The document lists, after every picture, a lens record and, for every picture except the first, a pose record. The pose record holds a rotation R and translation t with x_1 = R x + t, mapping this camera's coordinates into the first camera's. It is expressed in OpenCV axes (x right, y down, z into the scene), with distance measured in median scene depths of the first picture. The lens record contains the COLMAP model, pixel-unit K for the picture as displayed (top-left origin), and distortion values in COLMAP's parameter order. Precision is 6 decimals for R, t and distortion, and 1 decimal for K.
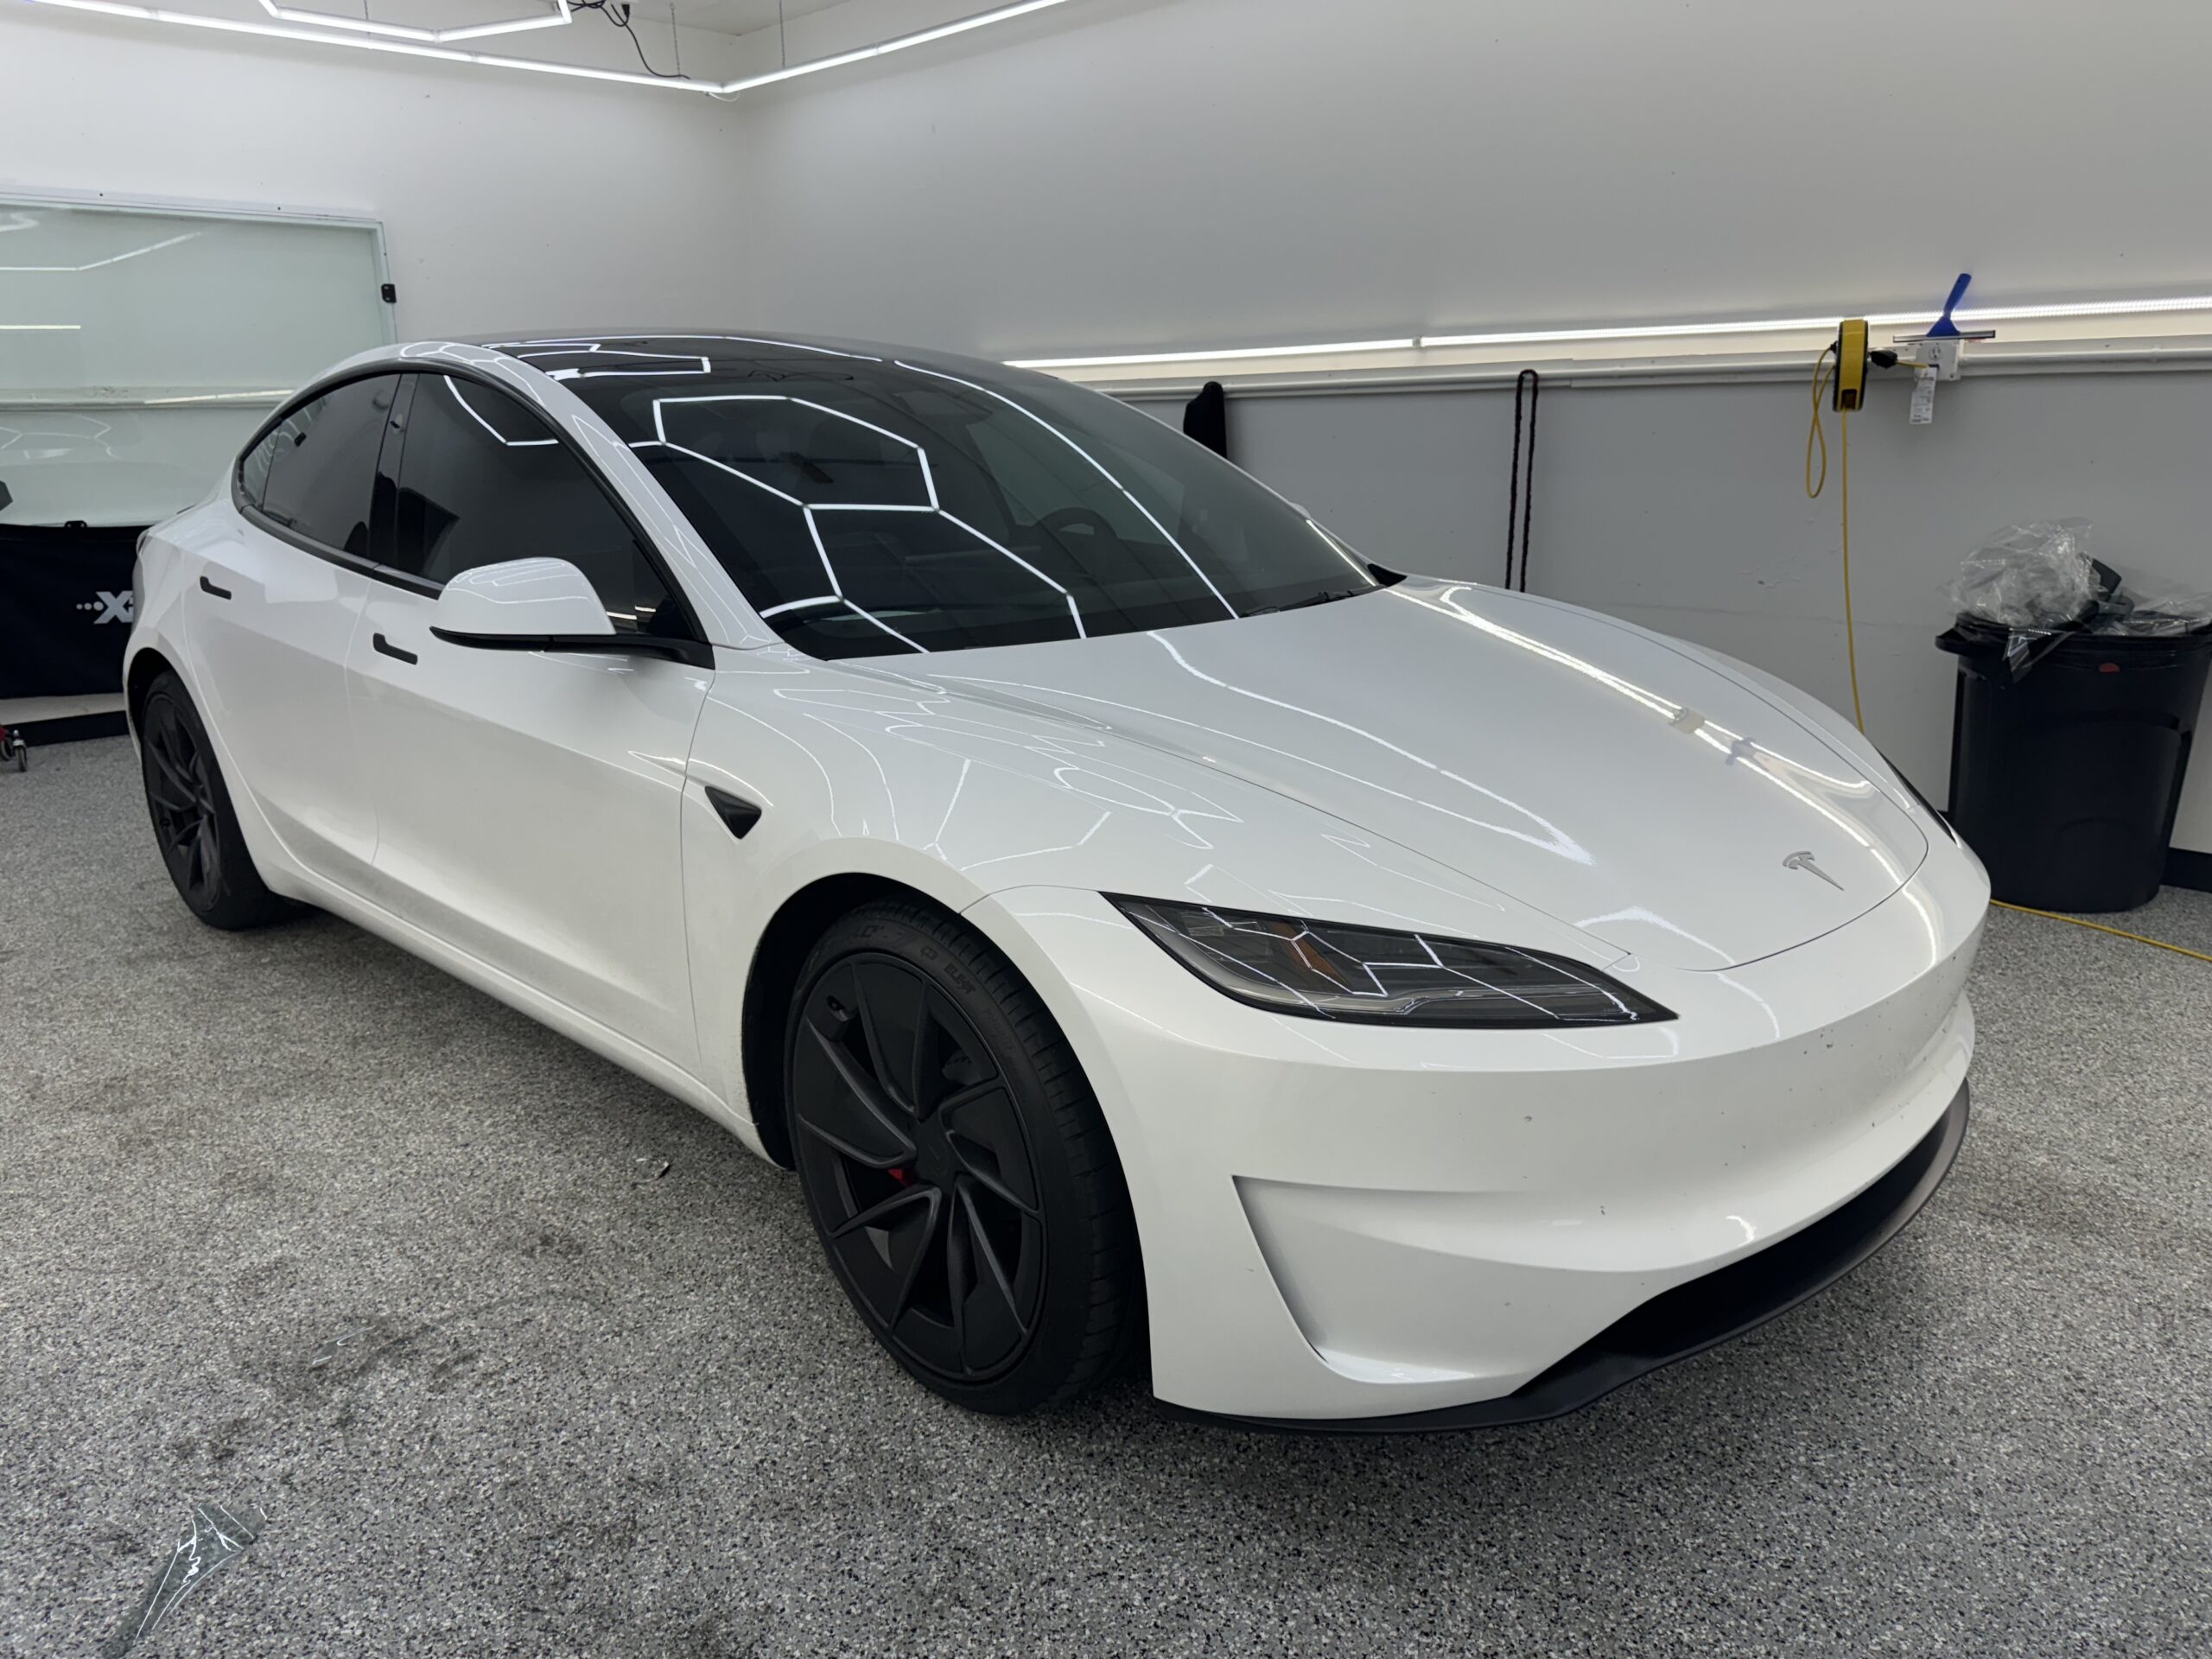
lens RADIAL K [[1558.6, 0, 1098.3], [0, 1558.6, 832.0], [0, 0, 1]] dist [0.005389, -0.007272]
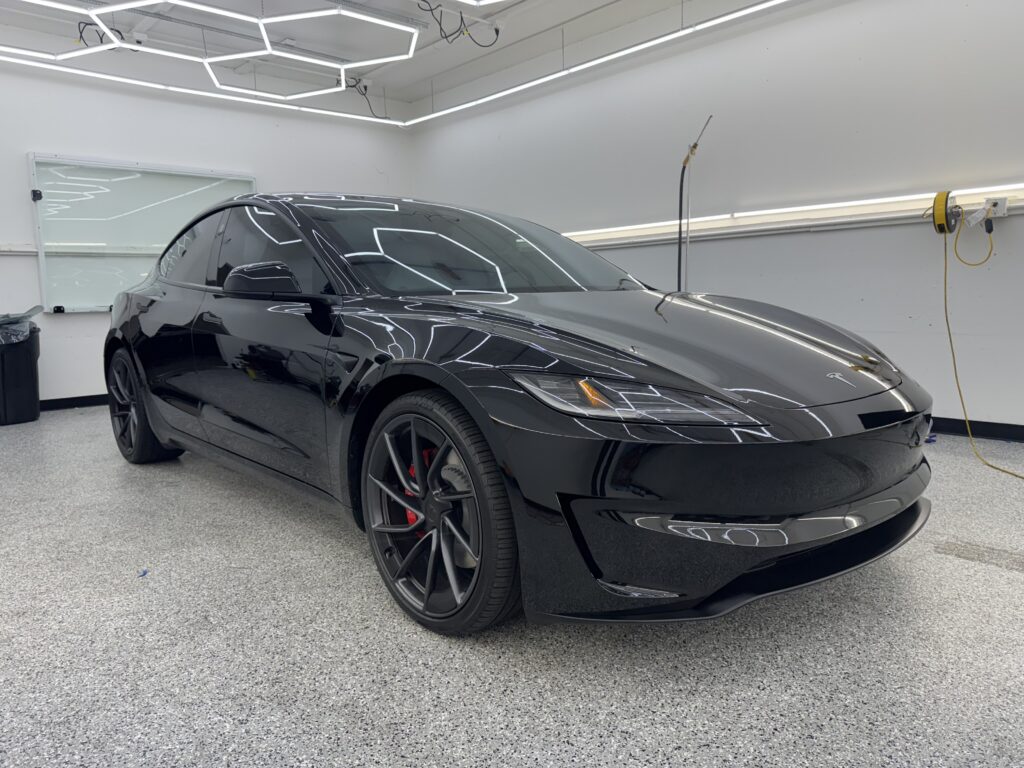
lens RADIAL K [[721.5, 0, 510.5], [0, 721.5, 383.1], [0, 0, 1]] dist [0.005389, -0.007272]
pose [[0.999157, -0.000083, -0.041055, -0.182666], [-0.005529, 0.990616, -0.136561, 0.161947], [0.040681, 0.136673, 0.989781, 0.086684]]
